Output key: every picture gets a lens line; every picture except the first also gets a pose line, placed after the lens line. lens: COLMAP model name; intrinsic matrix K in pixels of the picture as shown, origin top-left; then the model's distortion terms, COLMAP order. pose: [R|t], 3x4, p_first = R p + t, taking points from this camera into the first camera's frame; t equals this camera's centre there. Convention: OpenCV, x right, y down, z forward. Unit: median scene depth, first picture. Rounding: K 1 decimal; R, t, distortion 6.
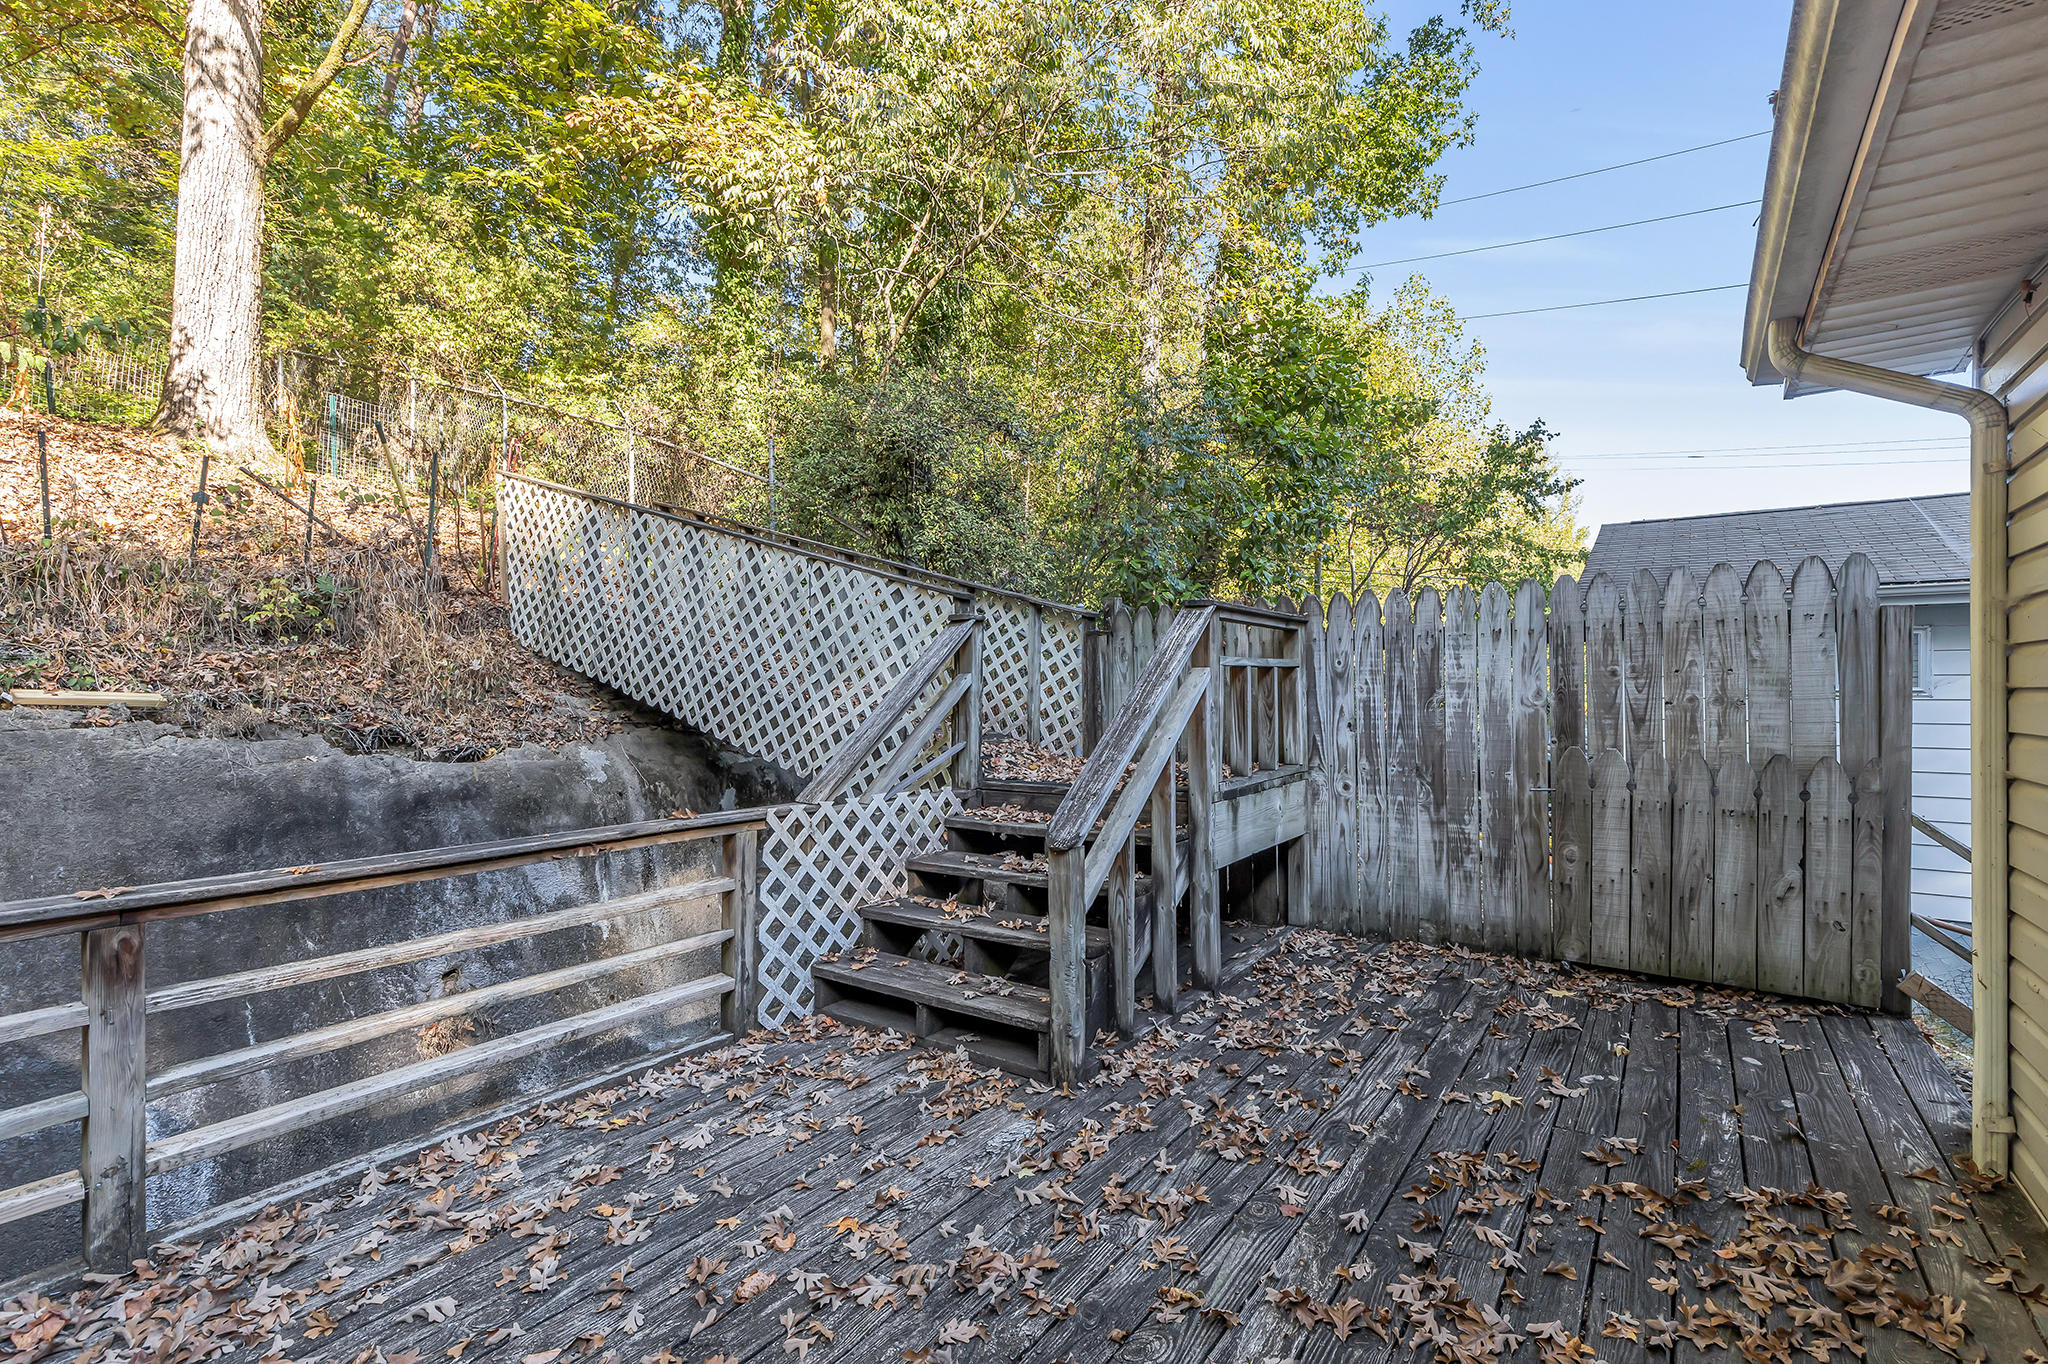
lens RADIAL K [[920.1, 0, 1025.1], [0, 920.1, 687.5], [0, 0, 1]] dist [0.010655, -0.002165]
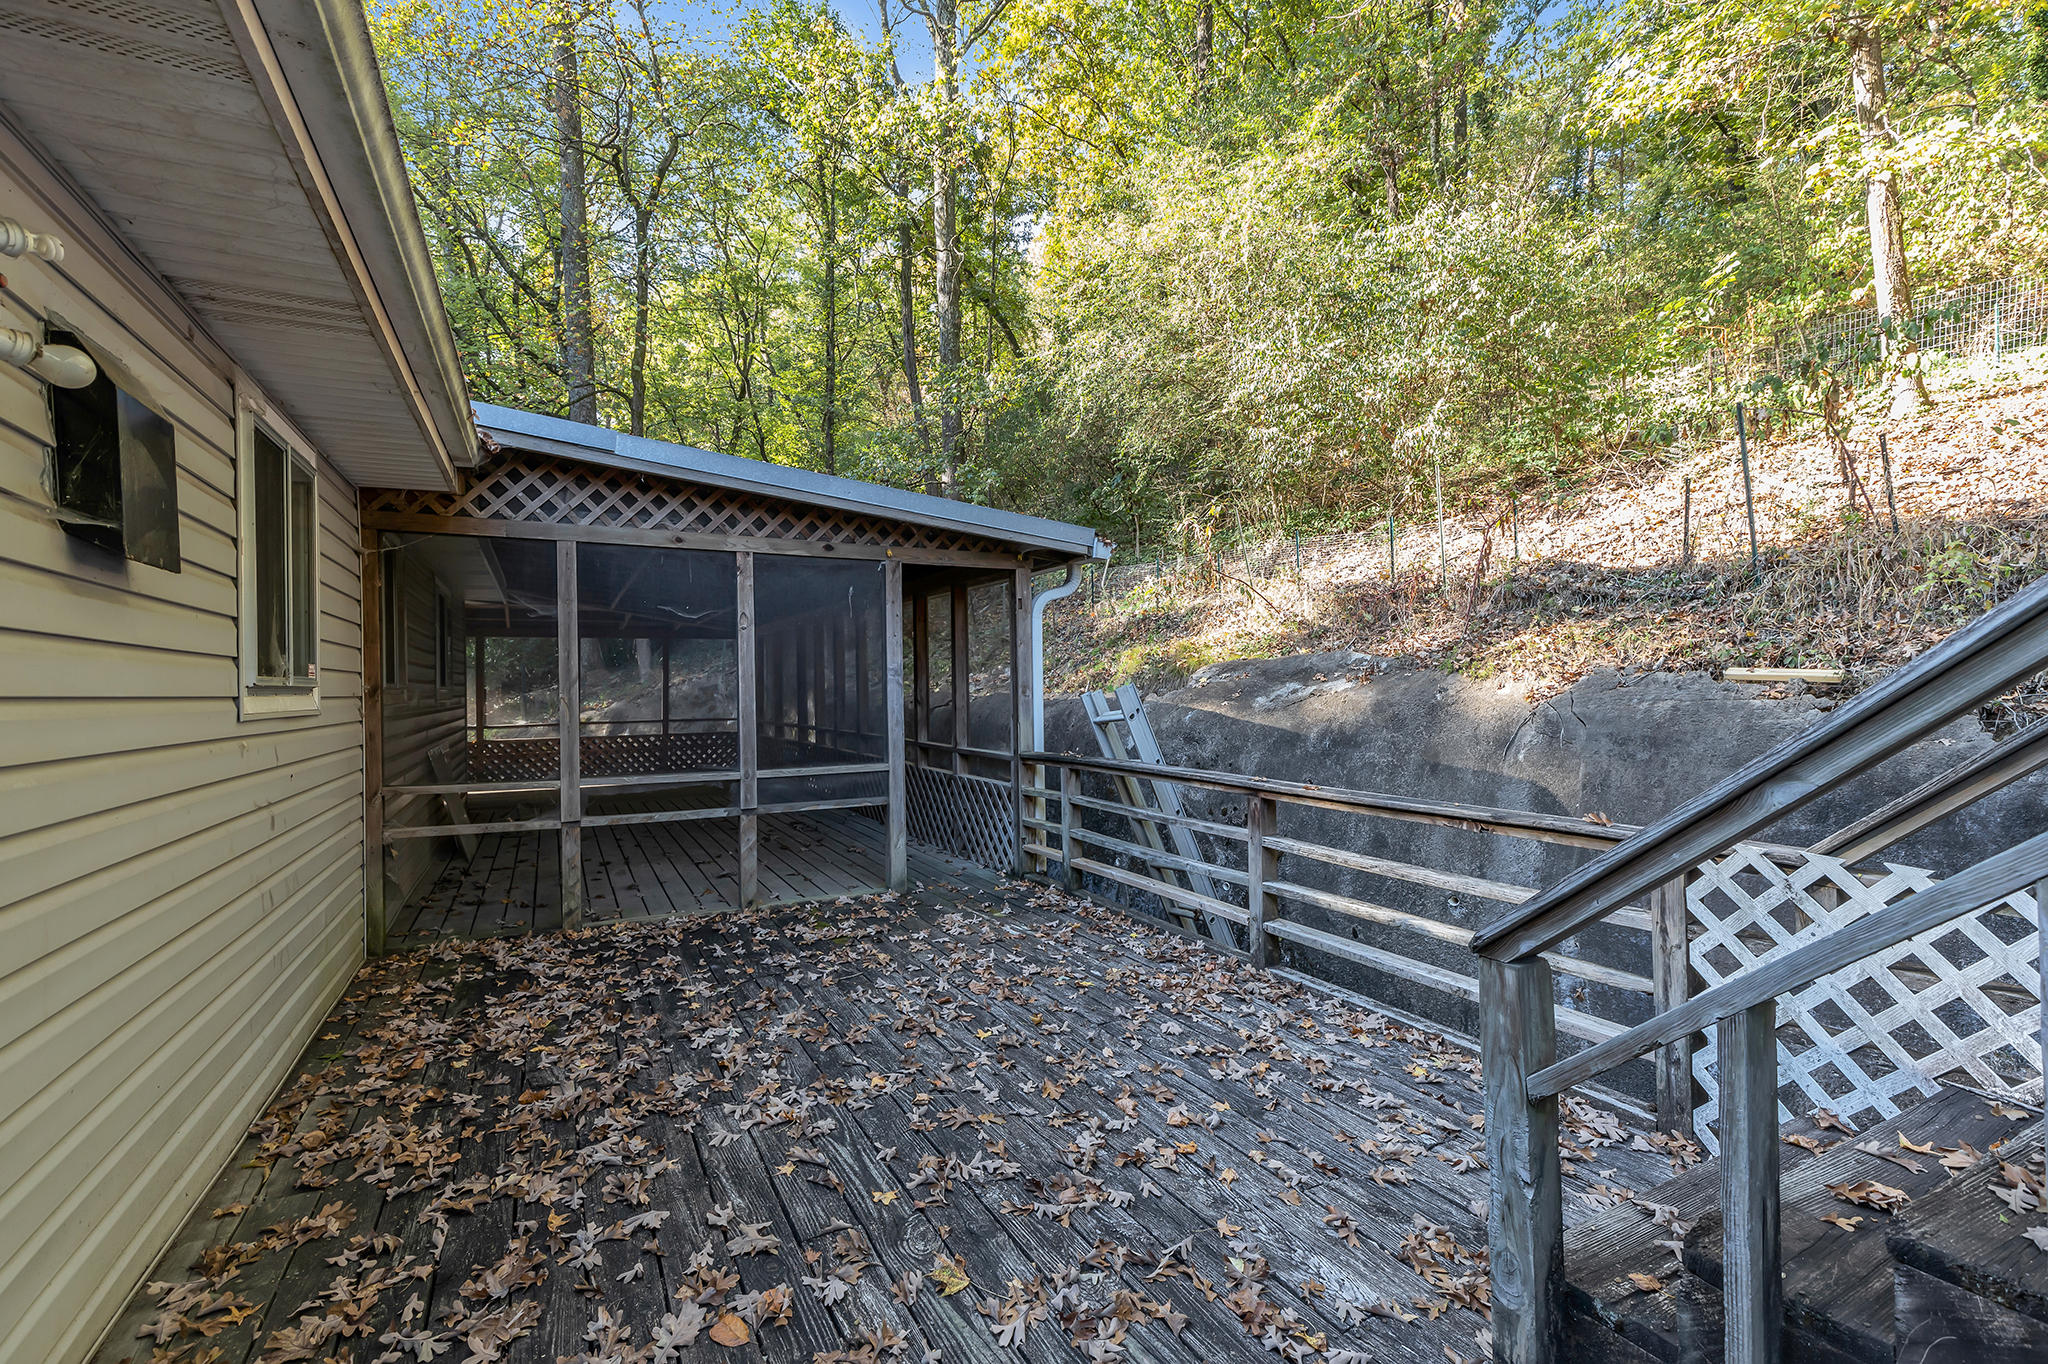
lens RADIAL K [[920.1, 0, 1025.0], [0, 920.1, 683.5], [0, 0, 1]] dist [0.010655, -0.002165]
pose [[-0.454133, 0.001618, -0.890933, 0.593185], [0.007836, 0.999967, -0.002179, 0.010718], [0.890900, -0.007971, -0.454130, 0.872021]]
